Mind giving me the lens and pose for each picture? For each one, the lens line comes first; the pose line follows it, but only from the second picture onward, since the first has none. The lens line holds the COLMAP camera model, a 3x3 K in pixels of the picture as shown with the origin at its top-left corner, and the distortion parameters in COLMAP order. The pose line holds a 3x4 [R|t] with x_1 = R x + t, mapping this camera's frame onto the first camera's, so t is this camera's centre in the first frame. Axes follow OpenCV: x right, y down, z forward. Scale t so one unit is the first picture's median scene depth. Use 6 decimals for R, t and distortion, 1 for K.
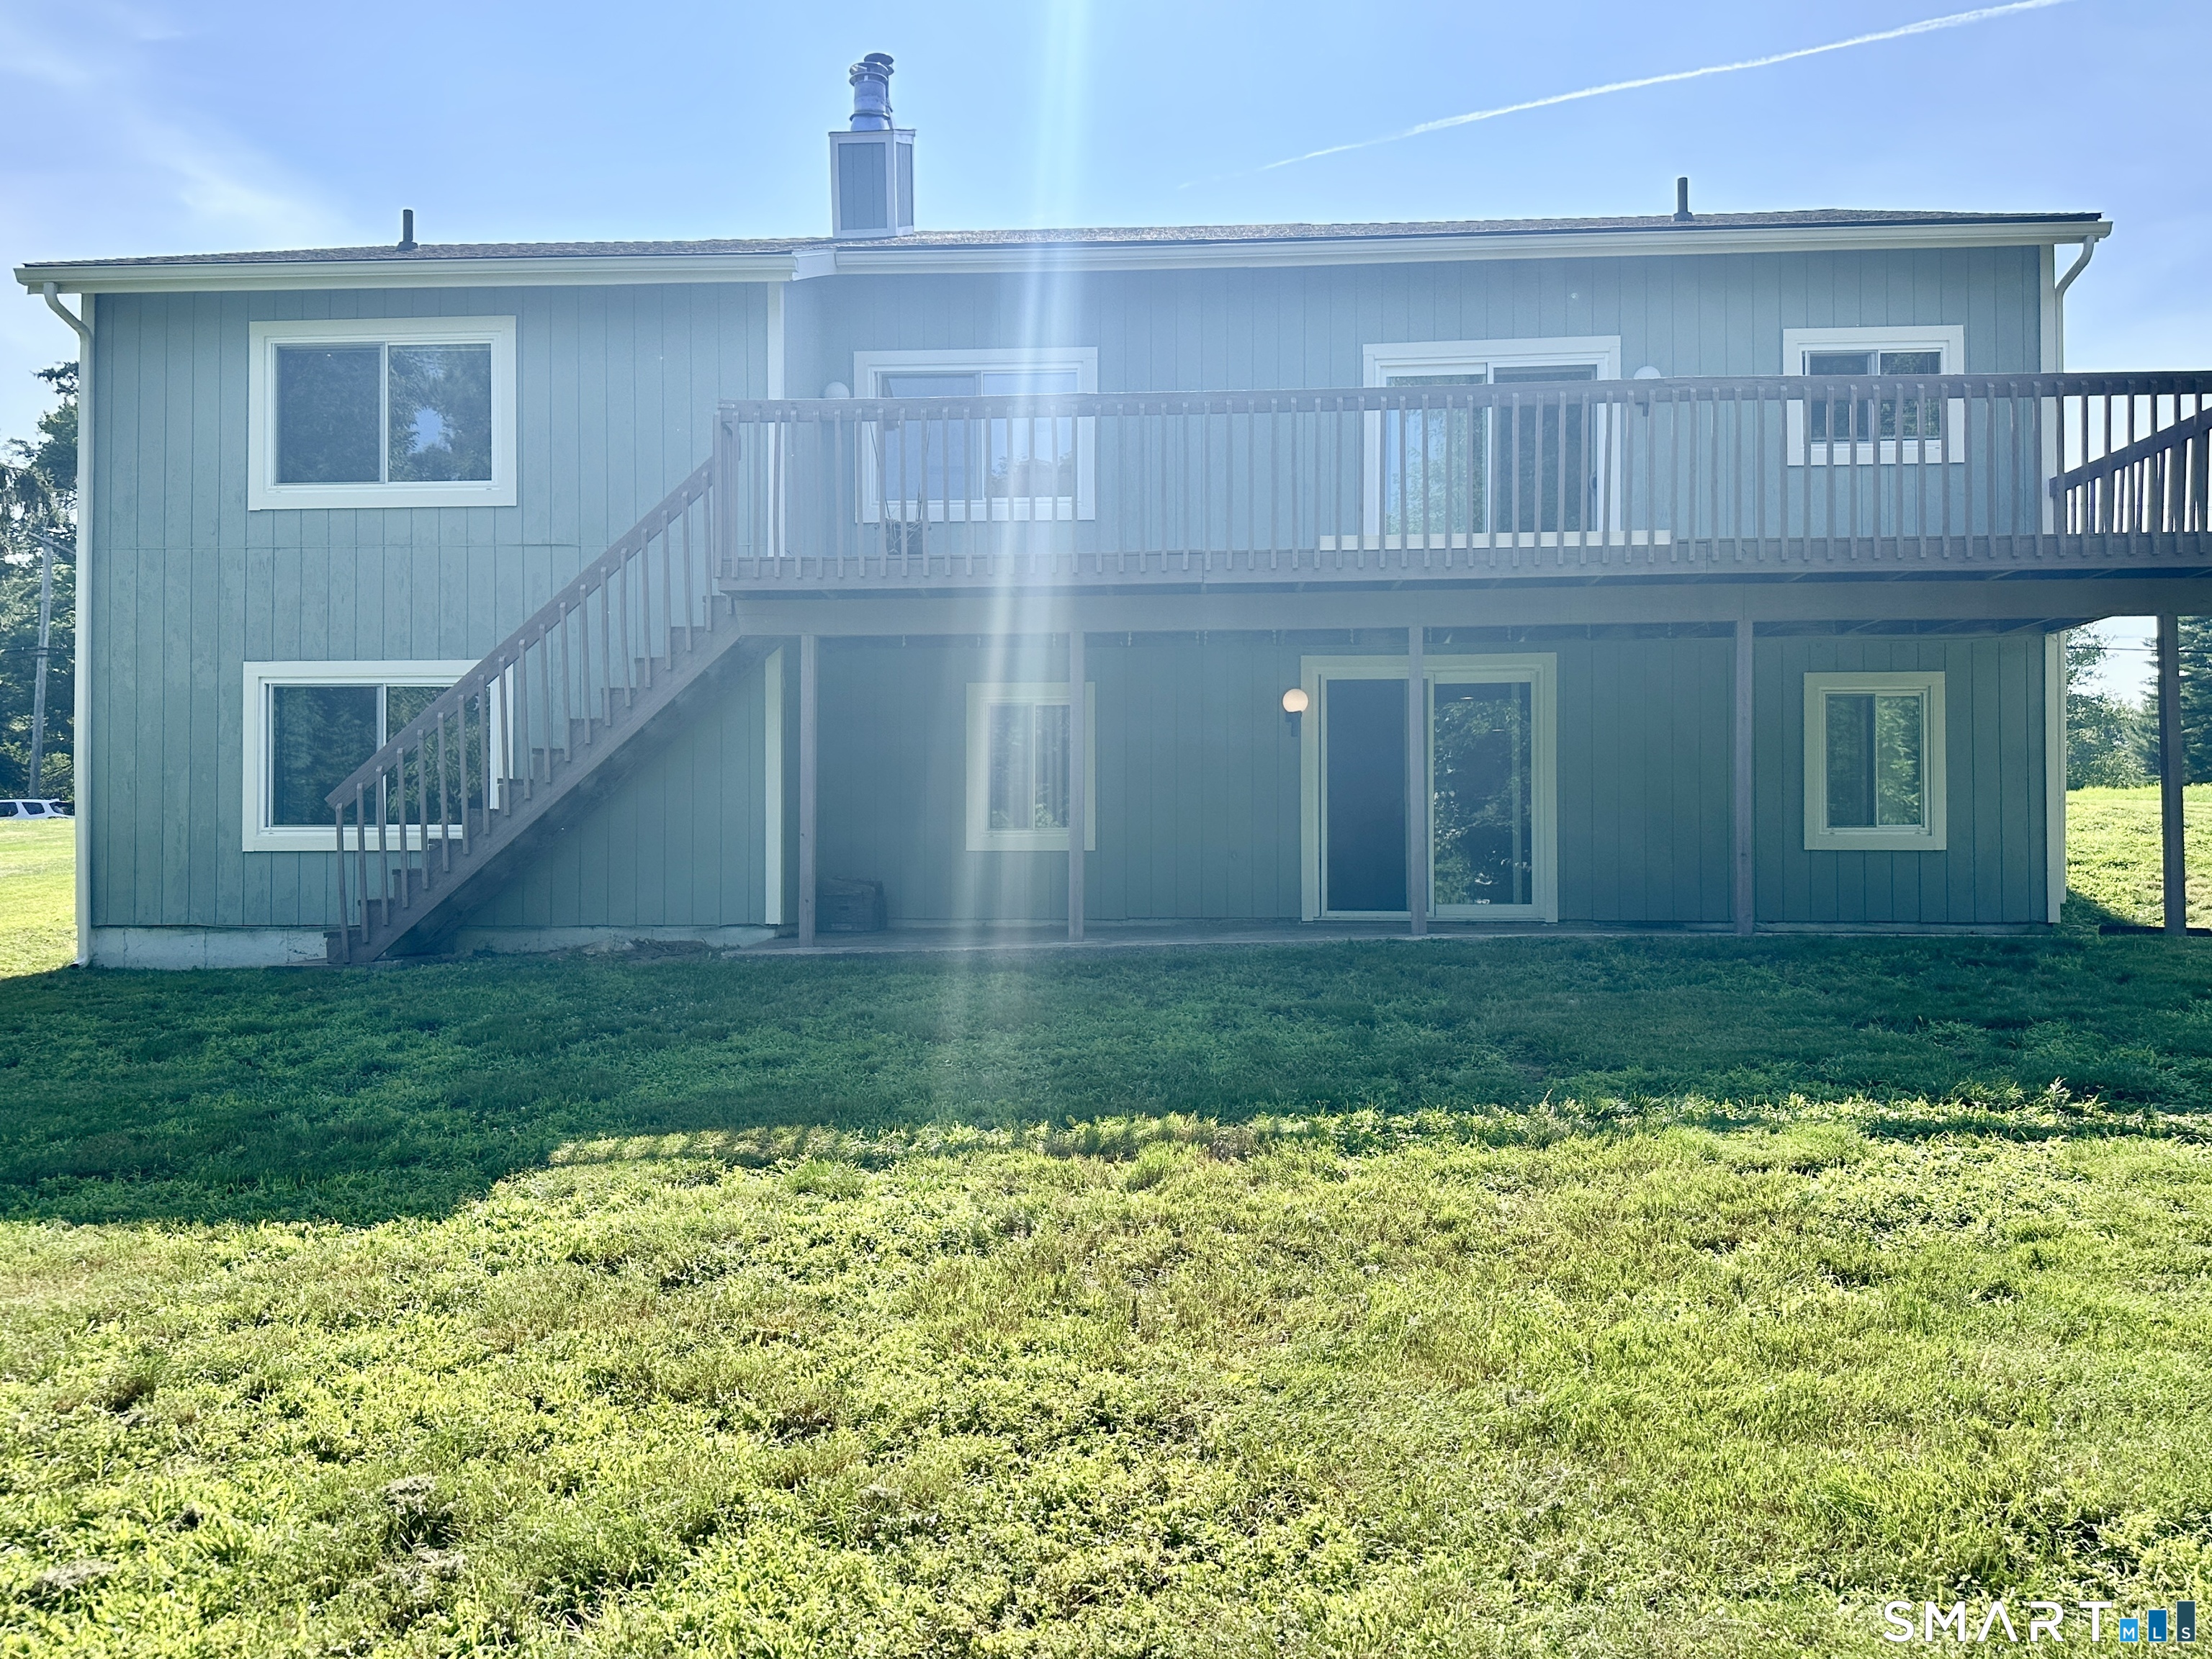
lens RADIAL K [[1798.4, 0, 1091.7], [0, 1798.4, 824.3], [0, 0, 1]] dist [0.085950, -0.124919]
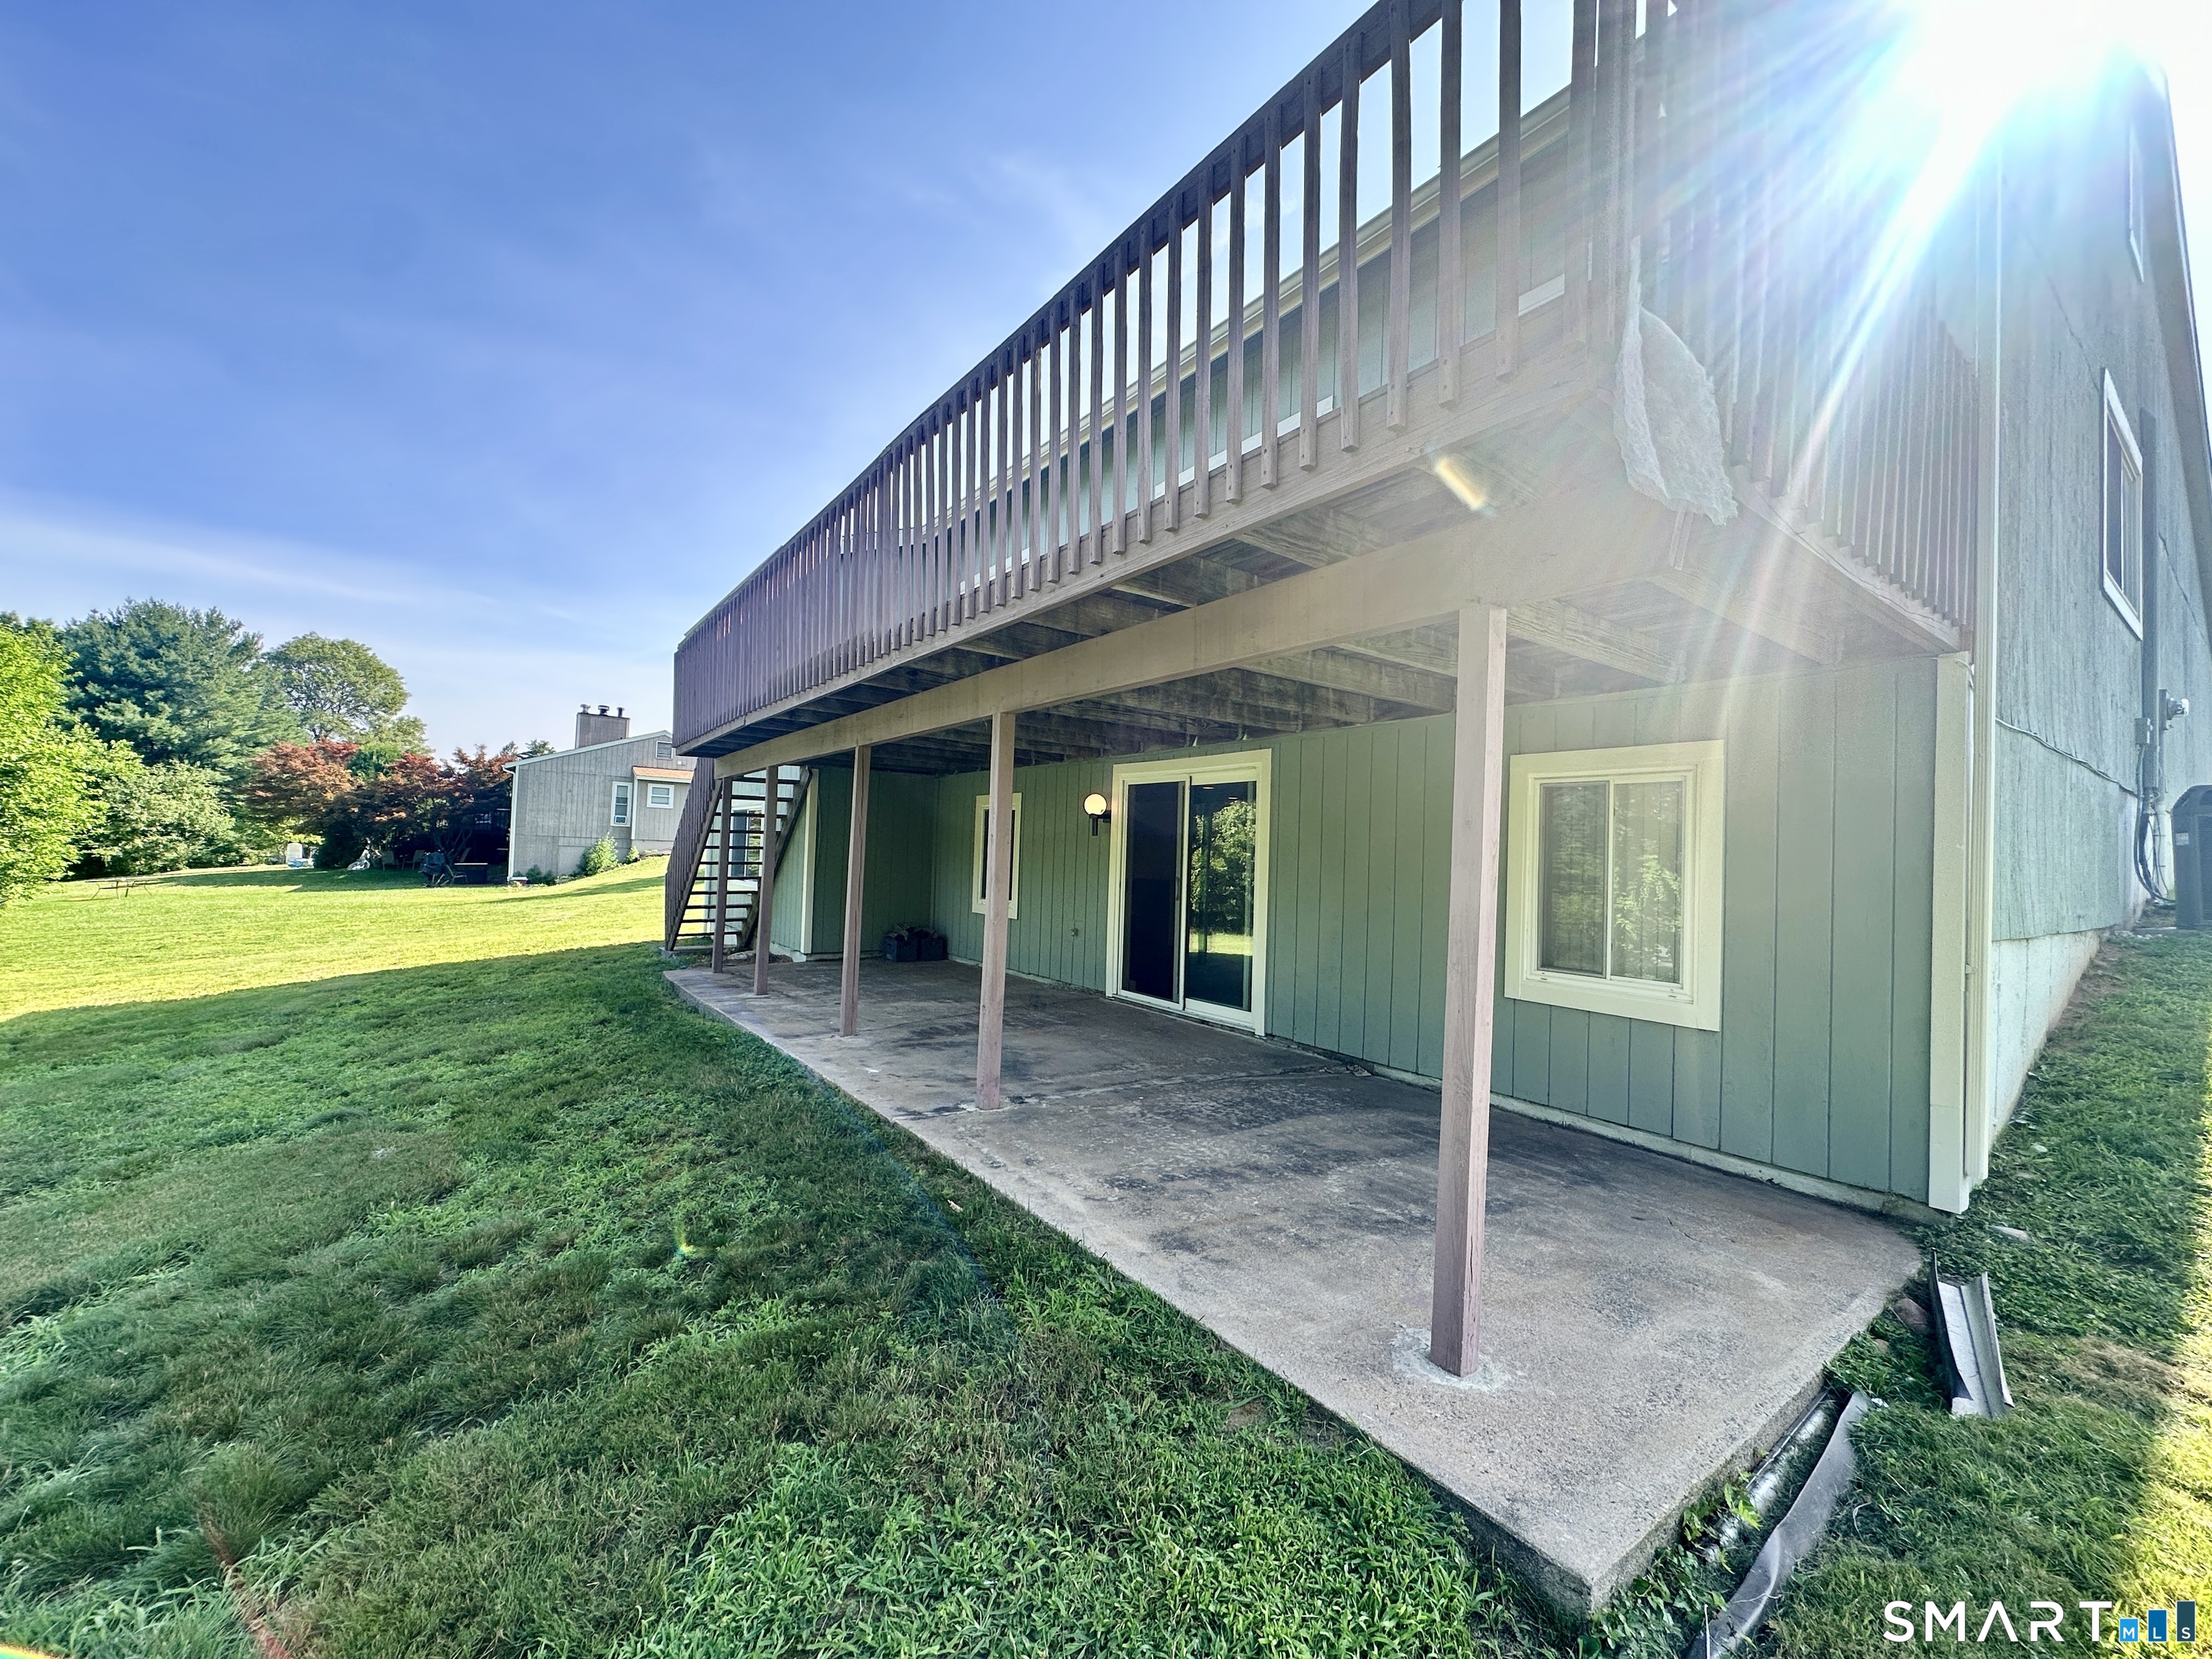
lens RADIAL K [[881.1, 0, 1118.2], [0, 881.1, 830.0], [0, 0, 1]] dist [-0.002773, 0.000911]
pose [[0.632630, 0.002547, -0.774450, 0.722338], [-0.012340, 0.999901, -0.006792, -0.062292], [0.774356, 0.013854, 0.632598, 0.832127]]
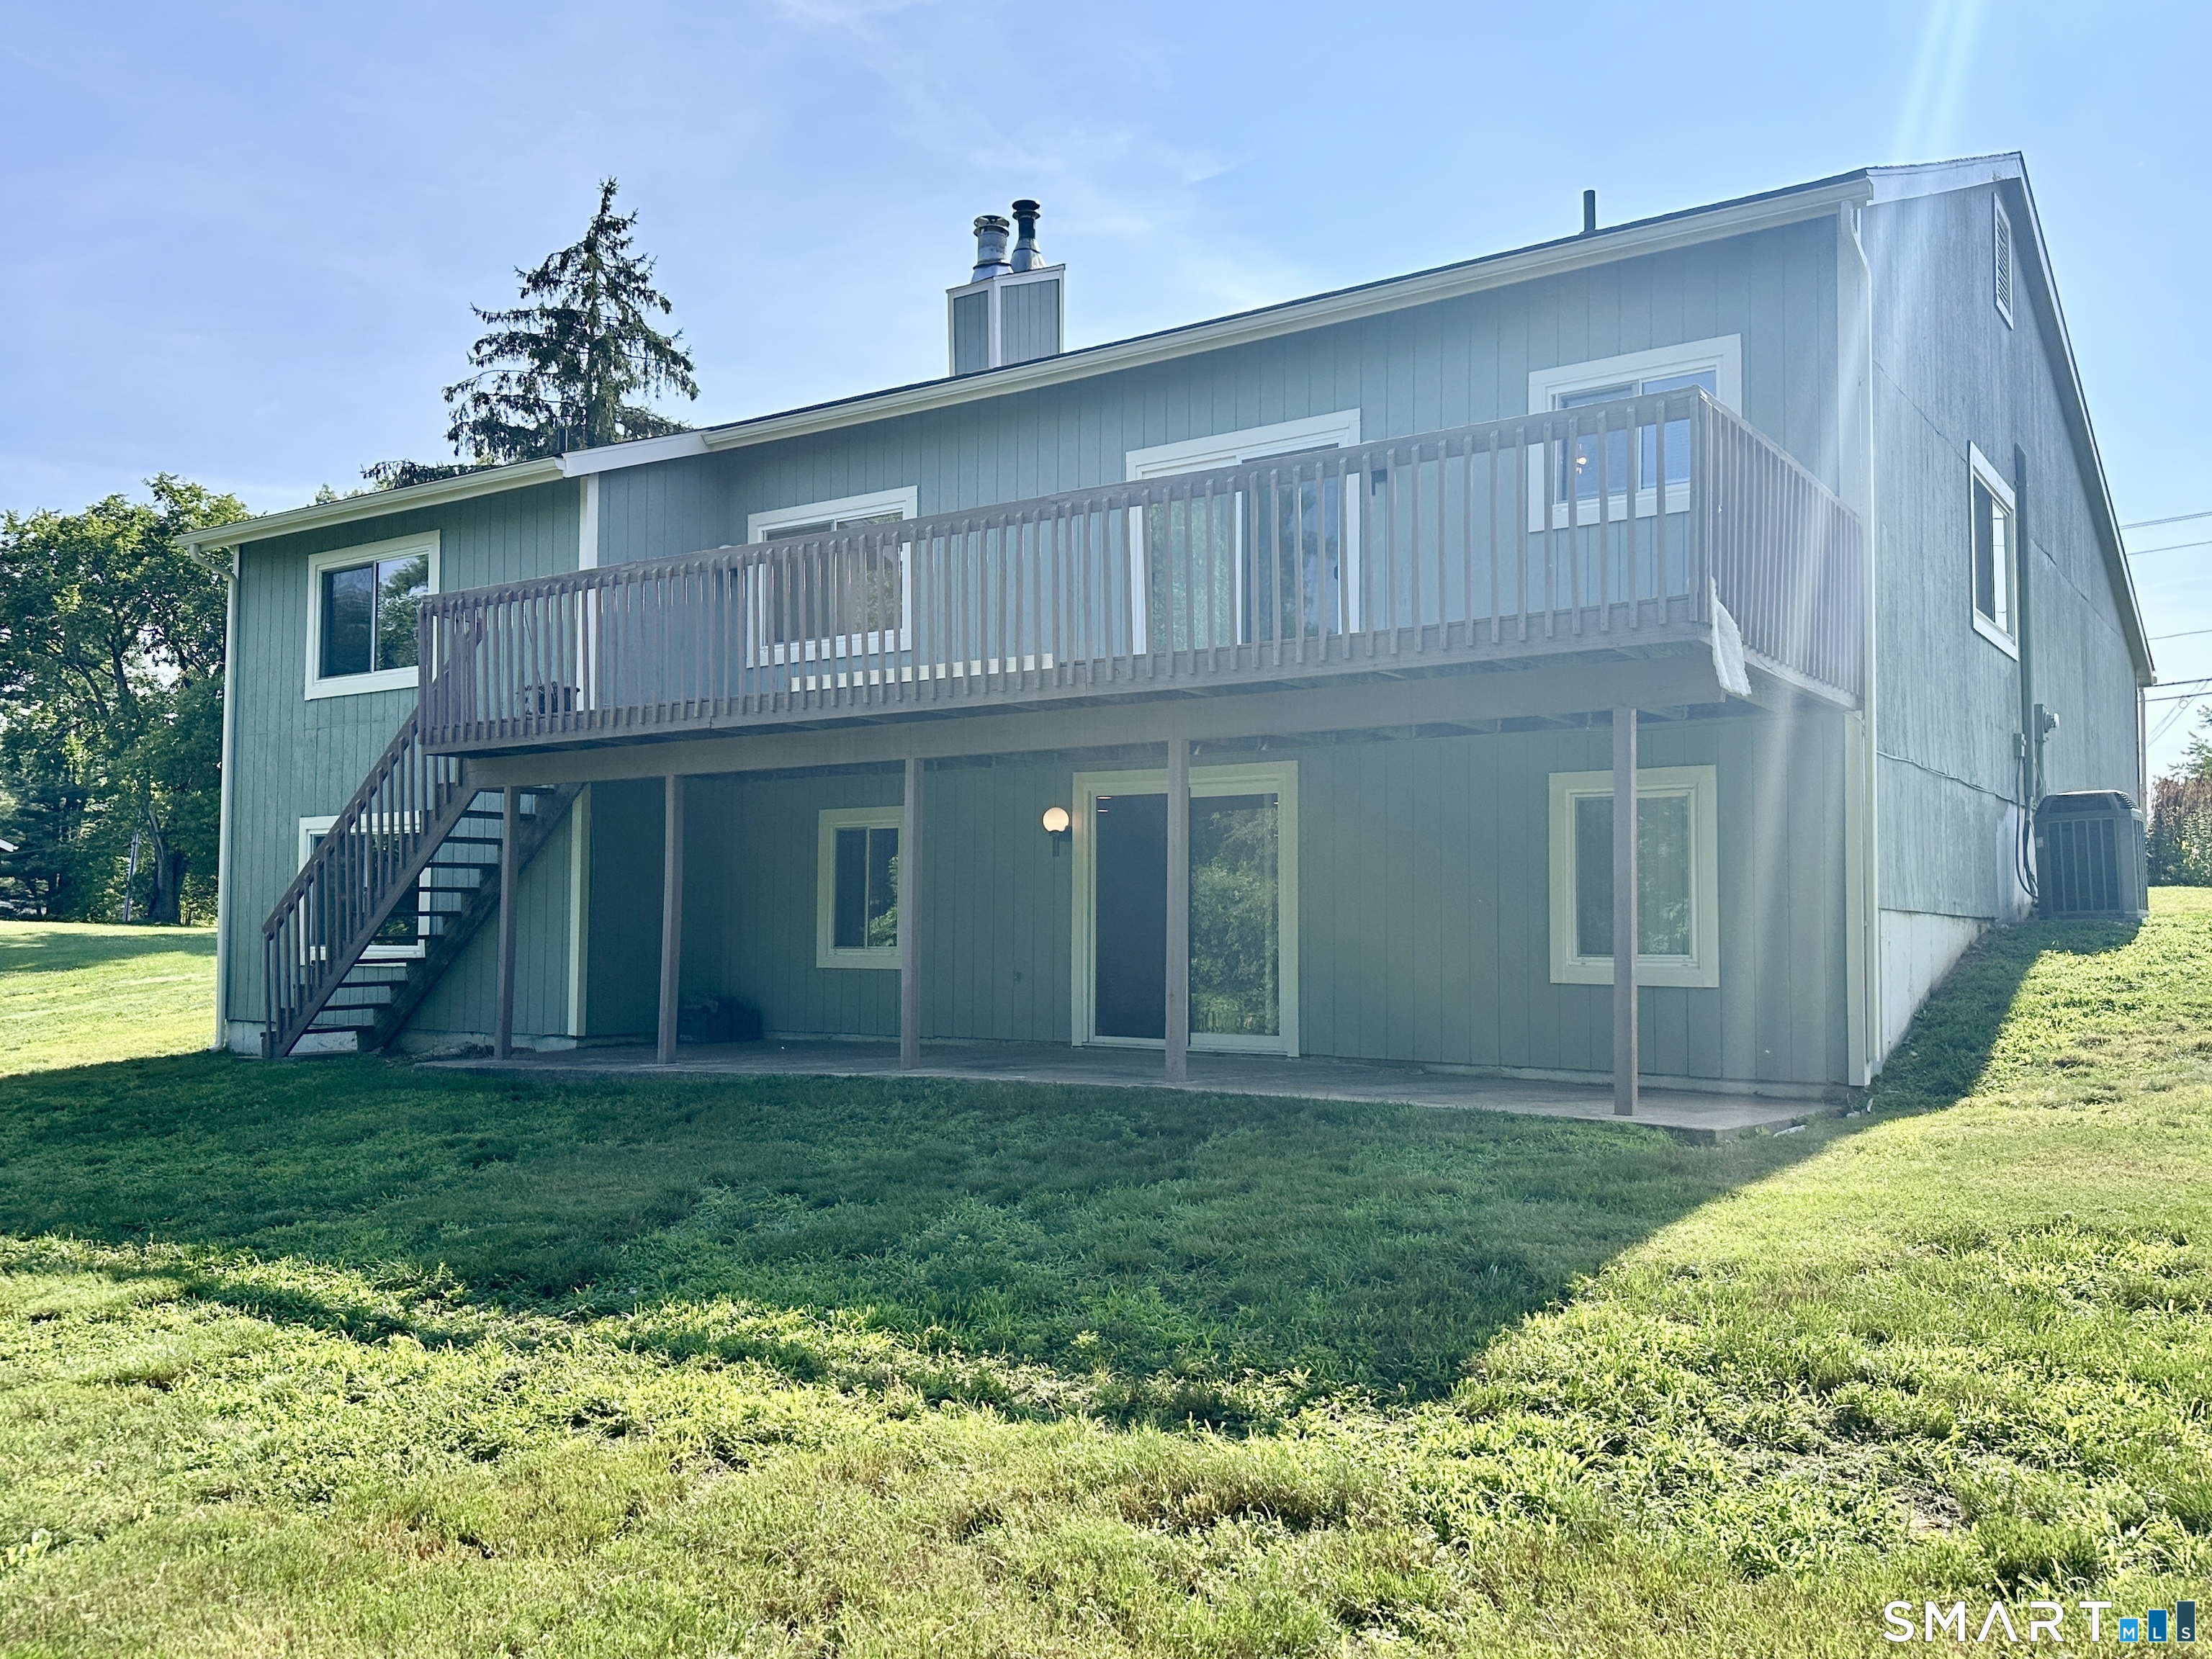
lens RADIAL K [[1838.6, 0, 1109.3], [0, 1838.6, 847.6], [0, 0, 1]] dist [0.075581, -0.009798]
pose [[0.853366, -0.019351, -0.520953, 0.846728], [0.007998, 0.999679, -0.024031, -0.037773], [0.521251, 0.016341, 0.853247, 0.200713]]
